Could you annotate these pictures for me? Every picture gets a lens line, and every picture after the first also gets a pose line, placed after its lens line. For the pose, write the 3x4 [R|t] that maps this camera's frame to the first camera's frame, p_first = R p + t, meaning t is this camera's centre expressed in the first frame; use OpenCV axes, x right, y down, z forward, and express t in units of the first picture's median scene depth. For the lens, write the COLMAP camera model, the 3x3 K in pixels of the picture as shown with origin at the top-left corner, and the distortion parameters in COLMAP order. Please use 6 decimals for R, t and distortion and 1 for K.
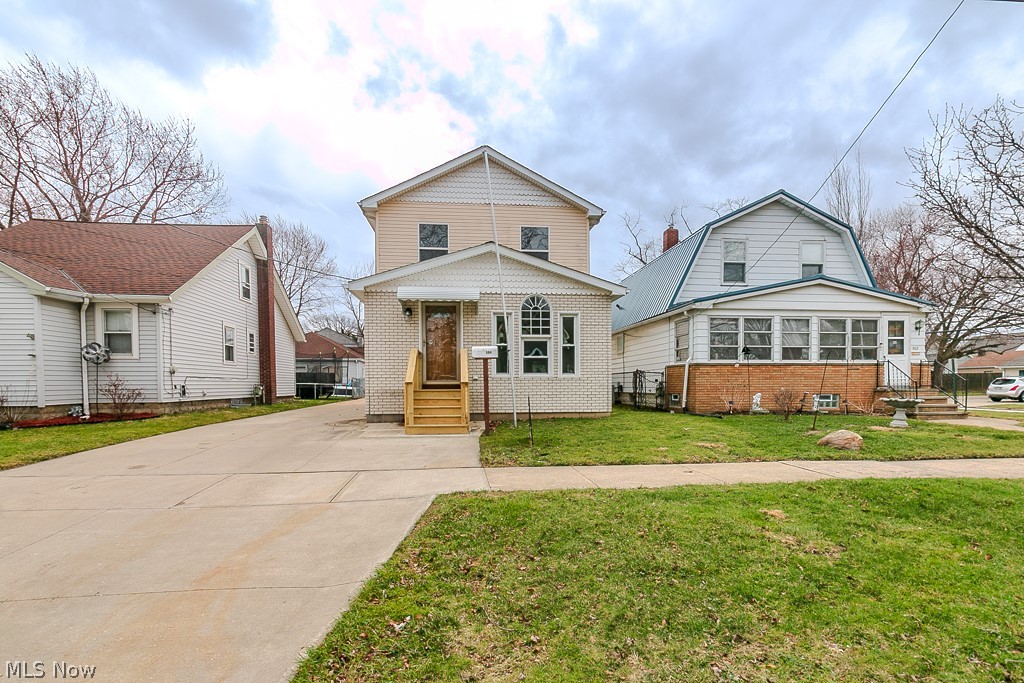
lens RADIAL K [[475.2, 0, 497.2], [0, 475.2, 367.9], [0, 0, 1]] dist [-0.002775, -0.000192]
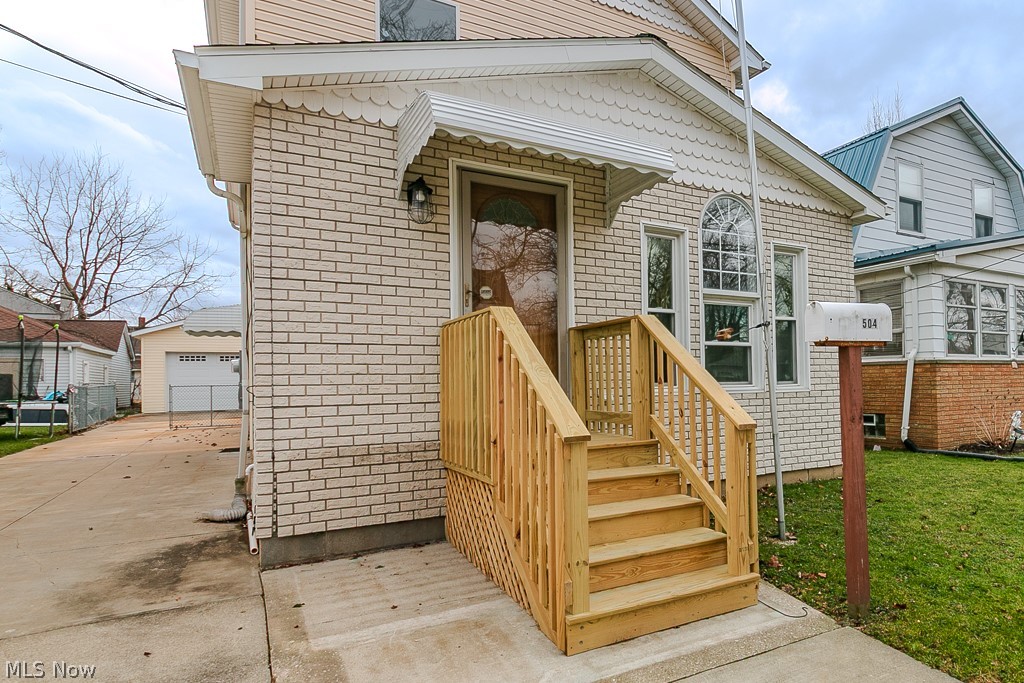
lens RADIAL K [[524.7, 0, 512.0], [0, 524.7, 341.5], [0, 0, 1]] dist [-0.003622, -0.000798]
pose [[0.883735, 0.020975, 0.467517, -0.299736], [-0.008294, 0.999540, -0.029165, -0.009915], [-0.467914, 0.021897, 0.883503, 0.681381]]
